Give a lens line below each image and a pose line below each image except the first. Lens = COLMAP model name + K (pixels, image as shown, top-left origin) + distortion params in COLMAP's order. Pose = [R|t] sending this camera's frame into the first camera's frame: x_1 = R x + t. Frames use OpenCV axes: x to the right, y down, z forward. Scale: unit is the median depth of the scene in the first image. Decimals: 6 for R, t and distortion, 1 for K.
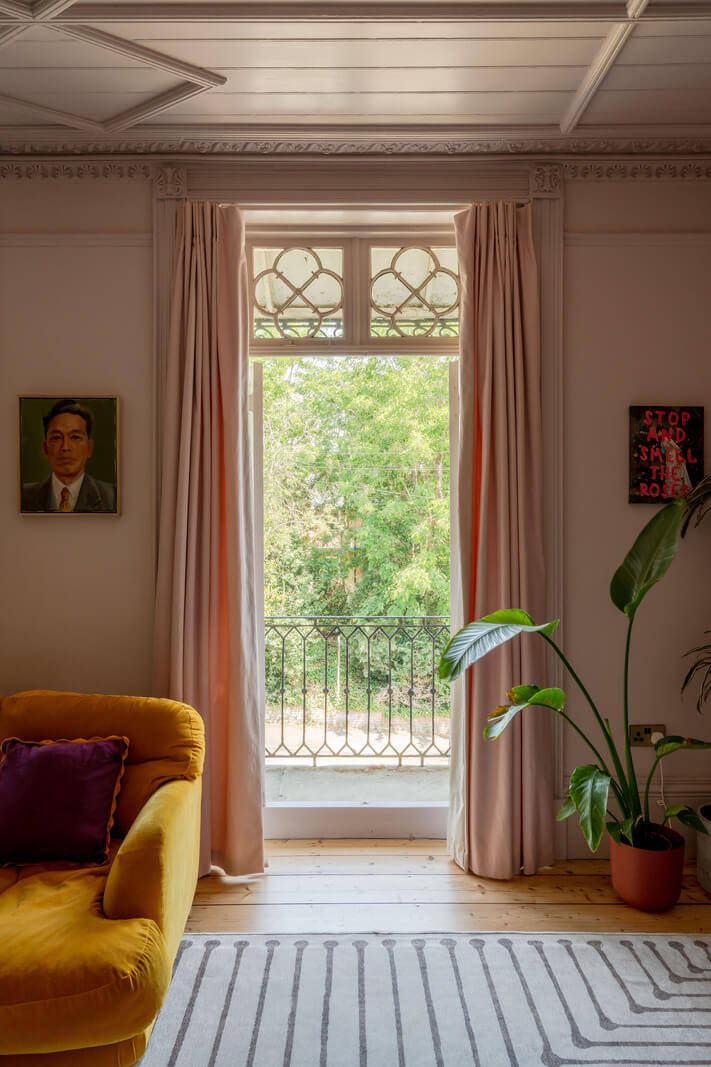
lens RADIAL K [[741.8, 0, 345.5], [0, 741.8, 517.0], [0, 0, 1]] dist [-0.000726, 0.003052]
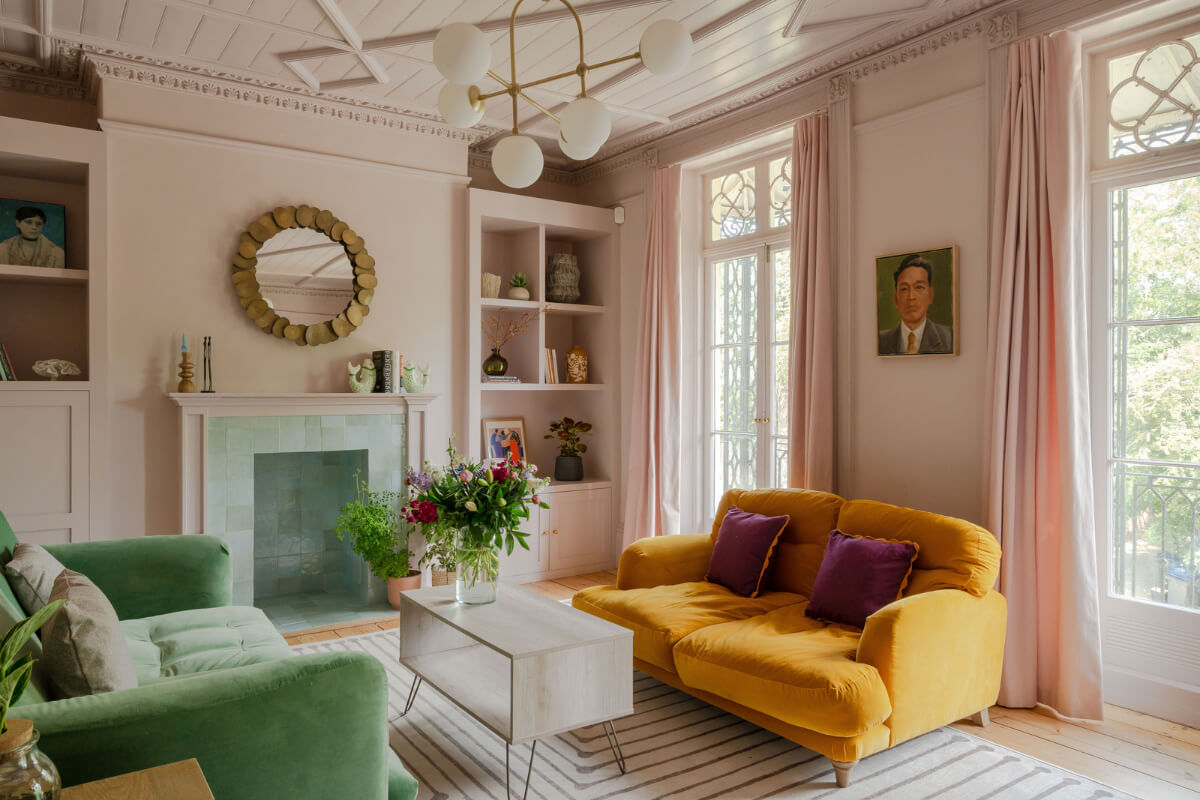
lens RADIAL K [[834.3, 0, 602.3], [0, 834.3, 395.6], [0, 0, 1]] dist [-0.000726, 0.003052]
pose [[0.561791, 0.009434, -0.827226, 0.415447], [-0.000226, 0.999937, 0.011250, 0.043011], [0.827279, -0.006133, 0.561757, -0.110507]]
